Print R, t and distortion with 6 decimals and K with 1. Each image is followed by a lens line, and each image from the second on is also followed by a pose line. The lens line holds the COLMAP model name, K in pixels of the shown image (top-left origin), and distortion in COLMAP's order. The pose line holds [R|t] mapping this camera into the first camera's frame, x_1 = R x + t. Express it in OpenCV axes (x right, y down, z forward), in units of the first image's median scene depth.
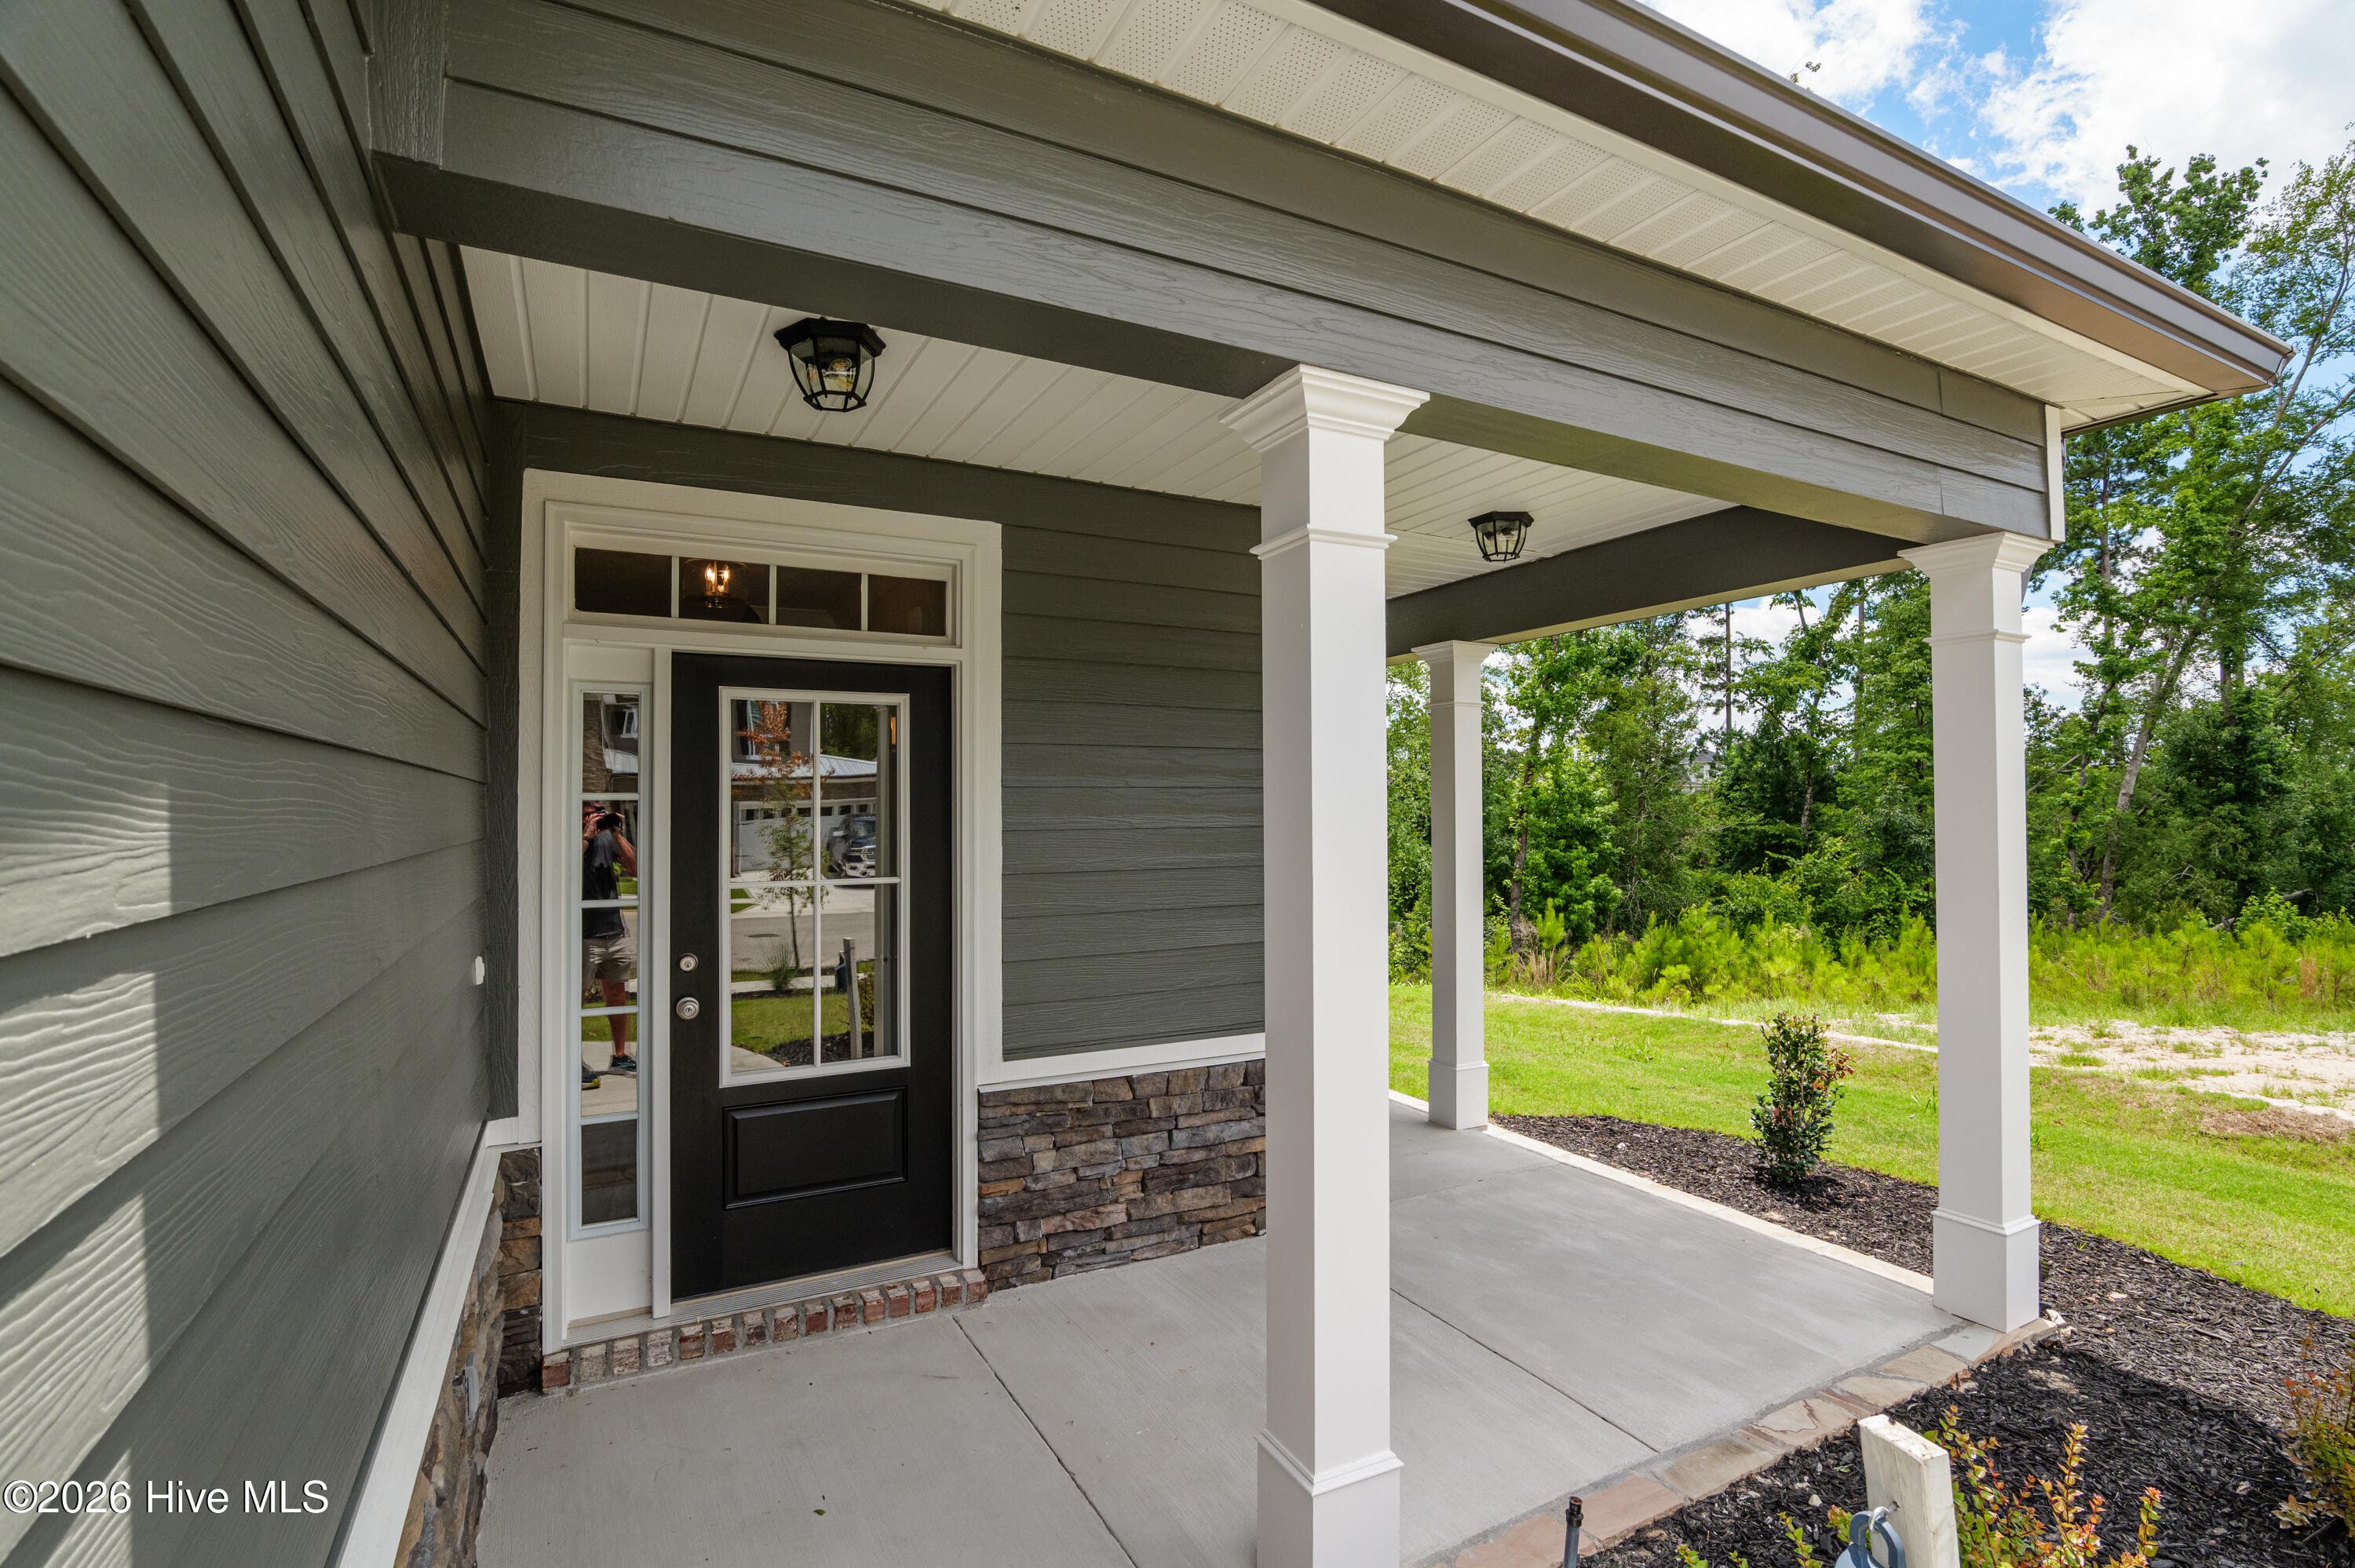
lens RADIAL K [[1088.4, 0, 1178.2], [0, 1088.4, 823.7], [0, 0, 1]] dist [-0.002373, -0.000021]
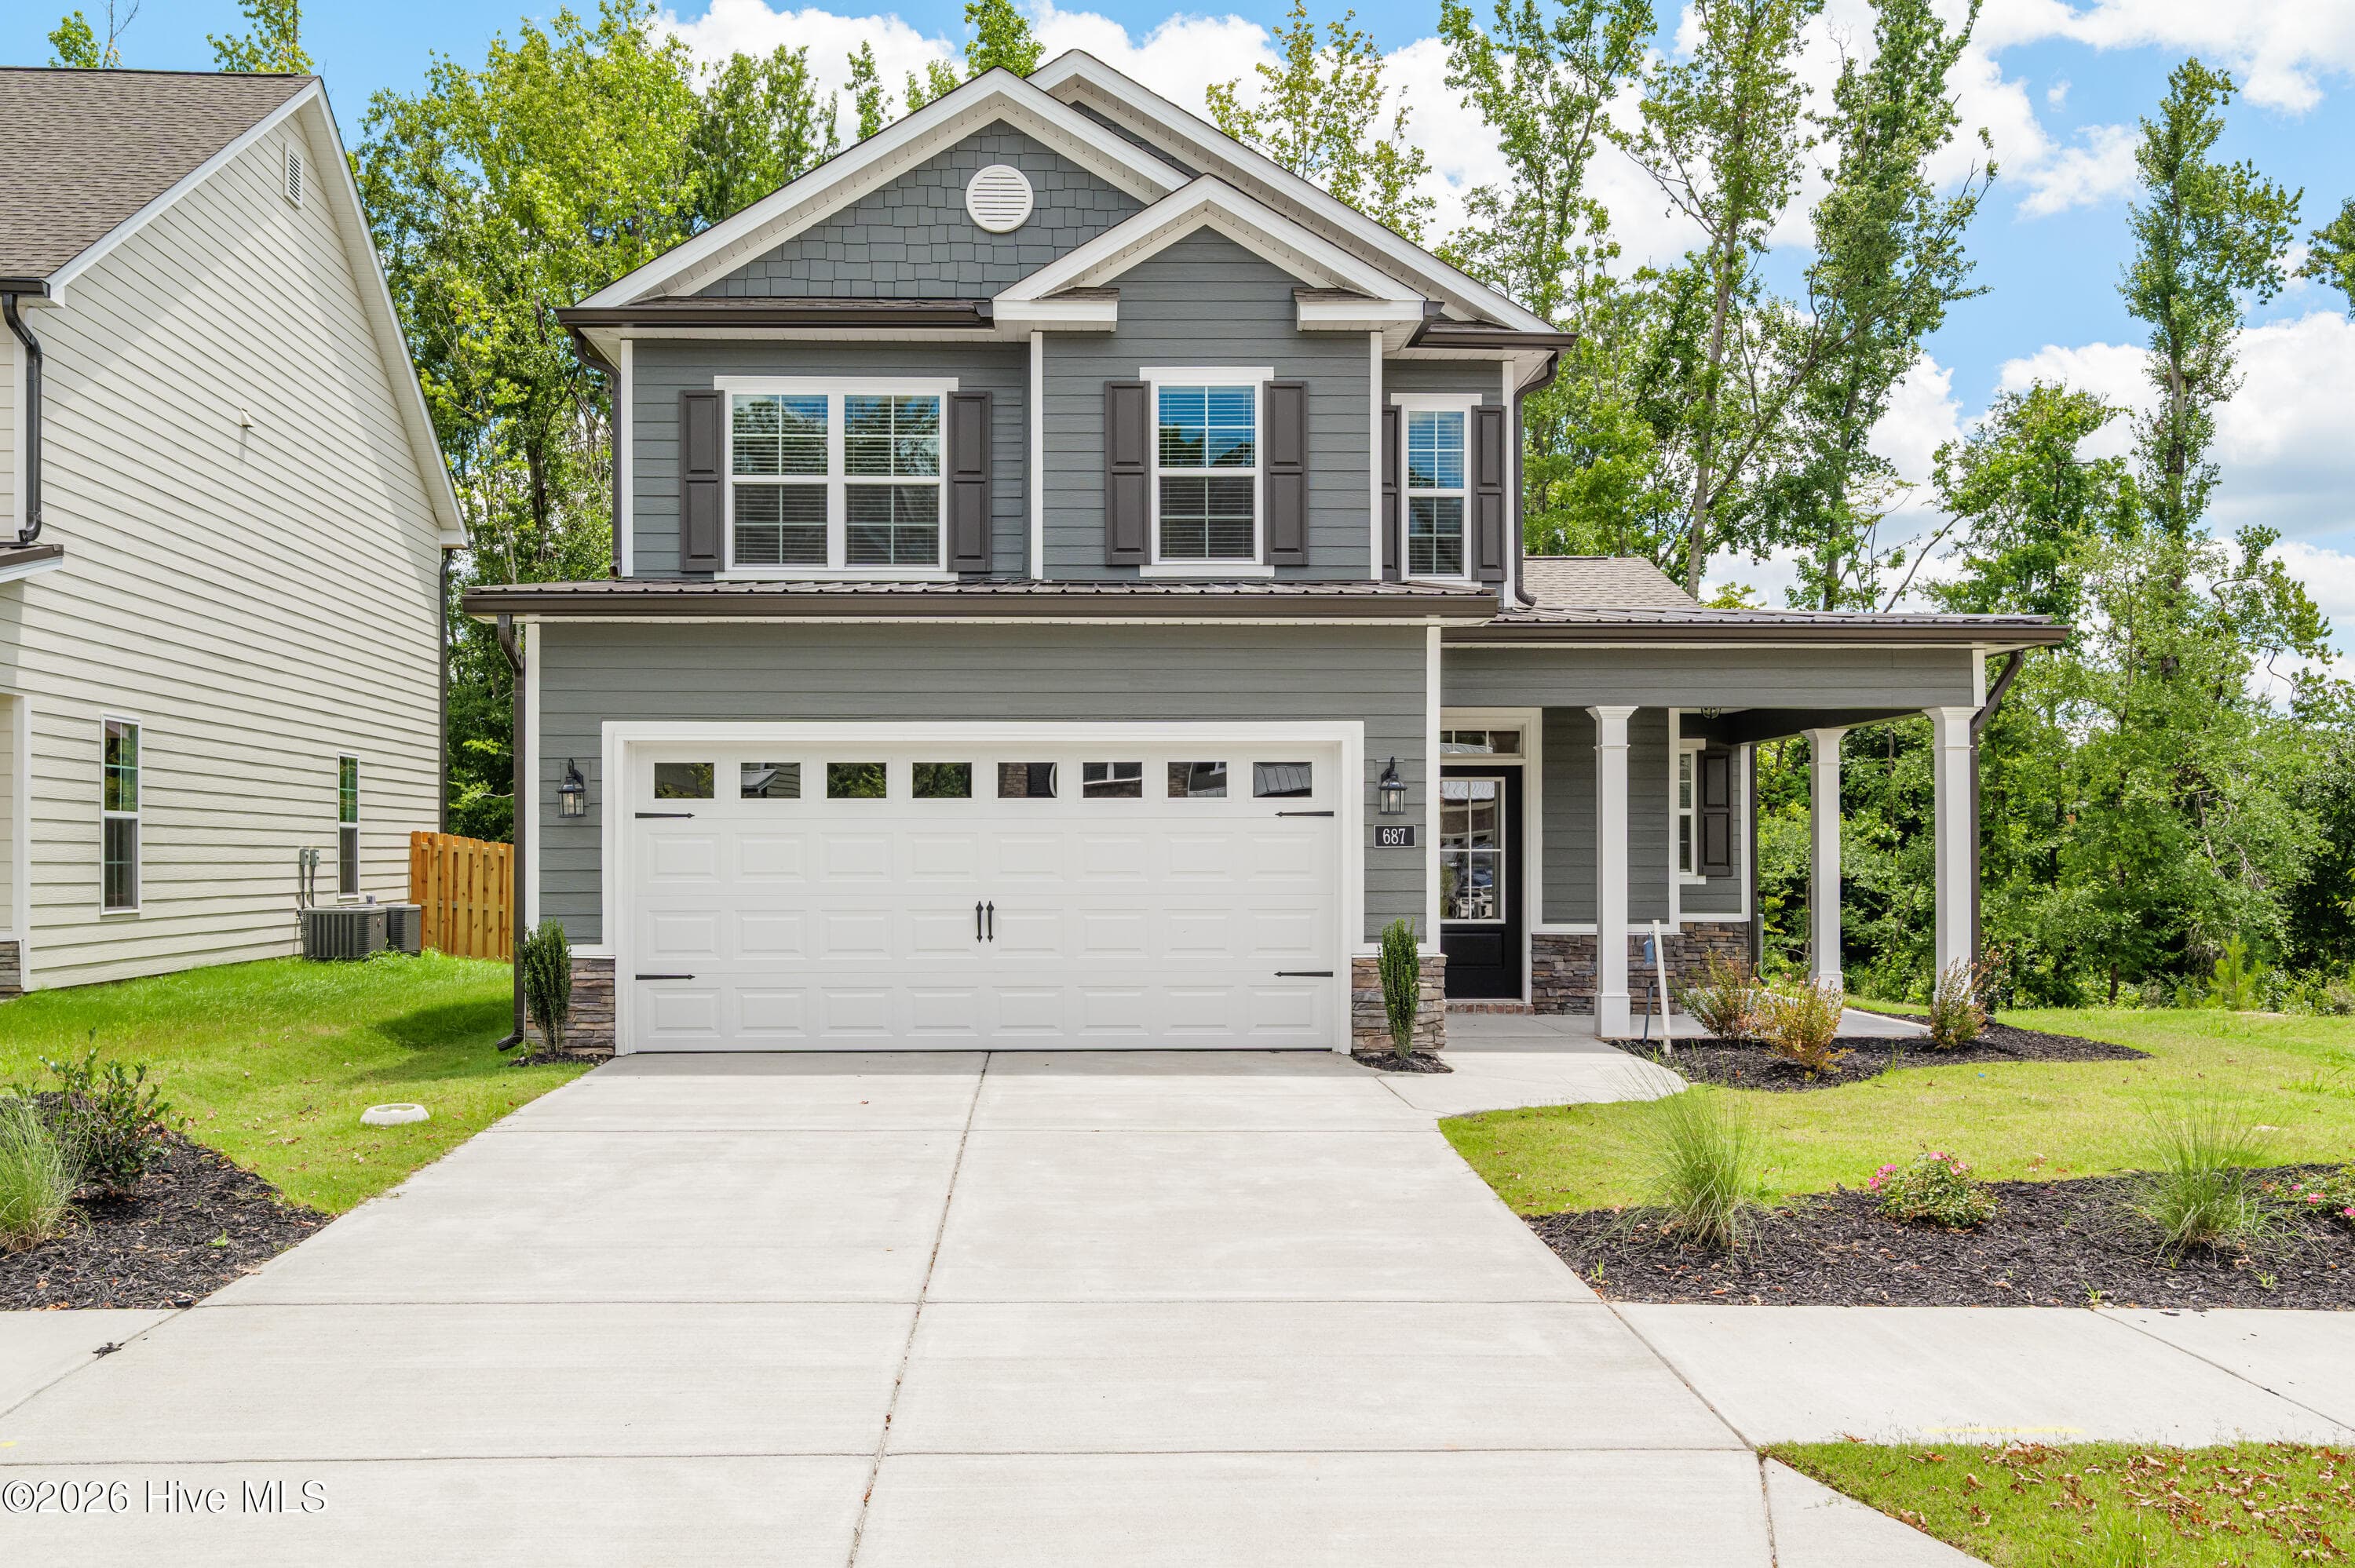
lens RADIAL K [[1842.0, 0, 1122.6], [0, 1842.0, 844.9], [0, 0, 1]] dist [-0.001823, 0.002331]
pose [[0.891037, -0.002685, -0.453922, 0.914834], [-0.006057, 0.999823, -0.017803, 0.122997], [0.453890, 0.018613, 0.890863, -3.253628]]
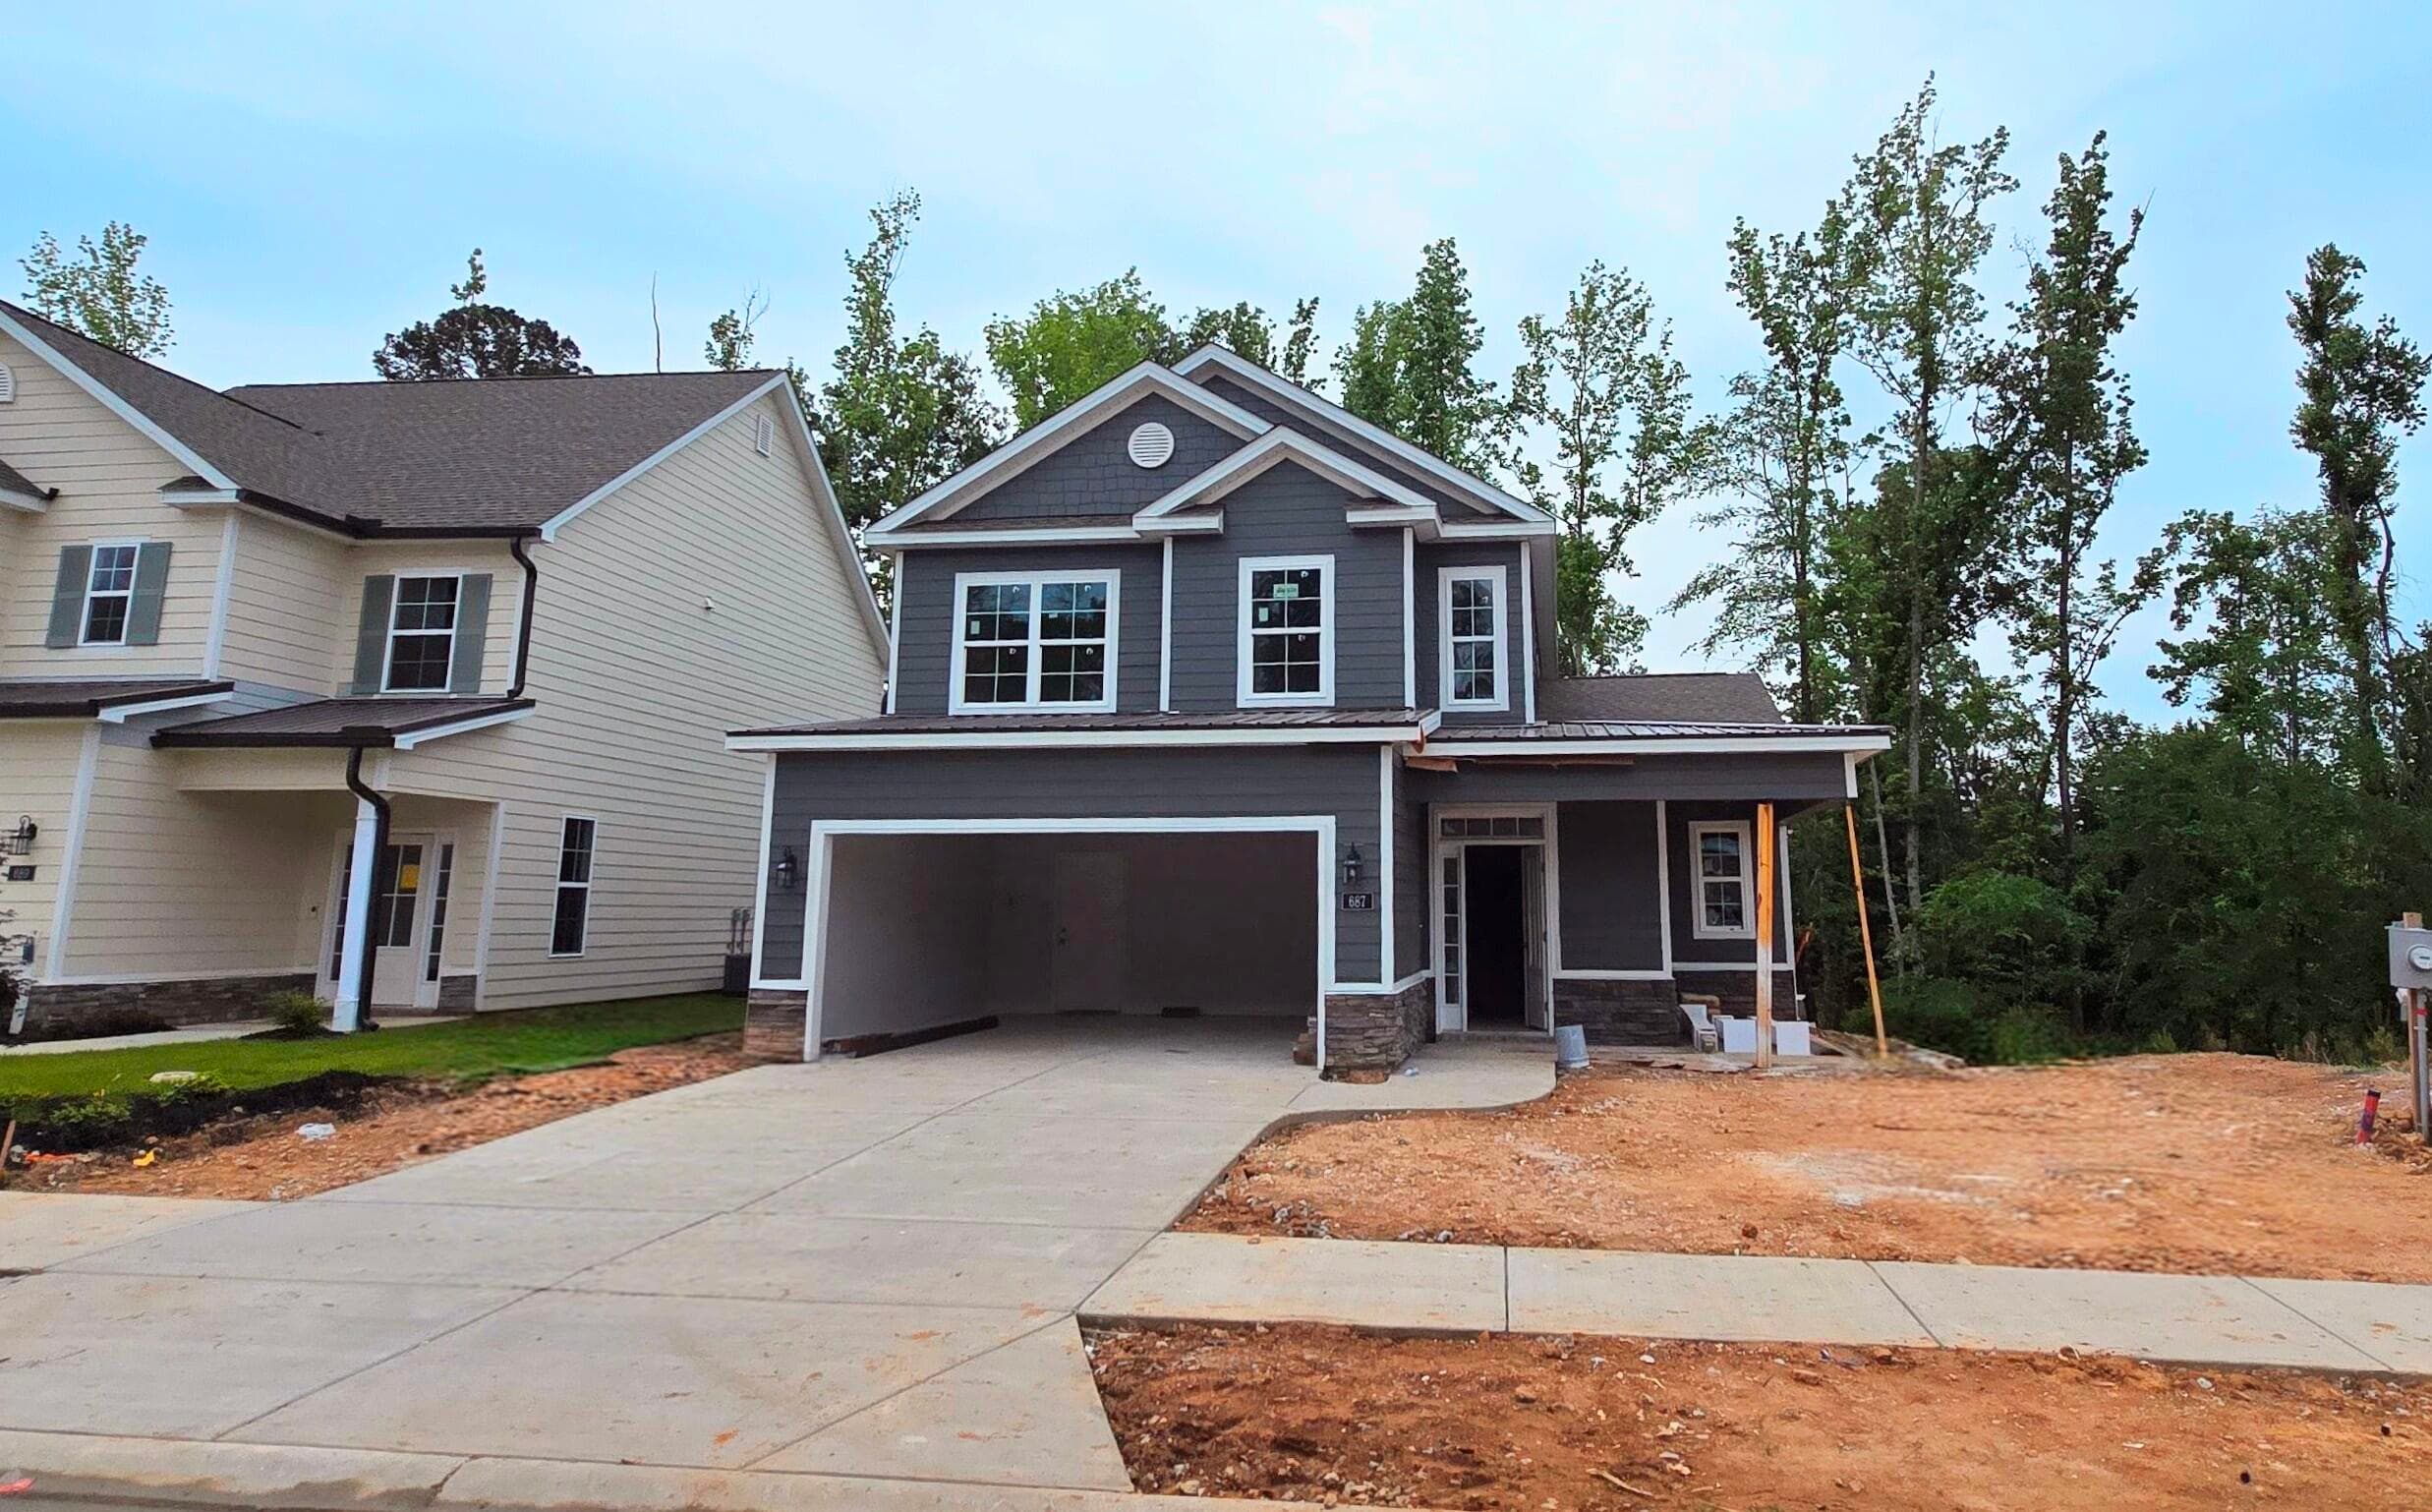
lens RADIAL K [[1540.1, 0, 1348.0], [0, 1540.1, 590.8], [0, 0, 1]] dist [-0.011187, 0.000122]
pose [[0.809391, -0.119412, -0.575002, 2.089481], [-0.008338, 0.976674, -0.214564, 0.109862], [0.587211, 0.178461, 0.789516, -3.167551]]
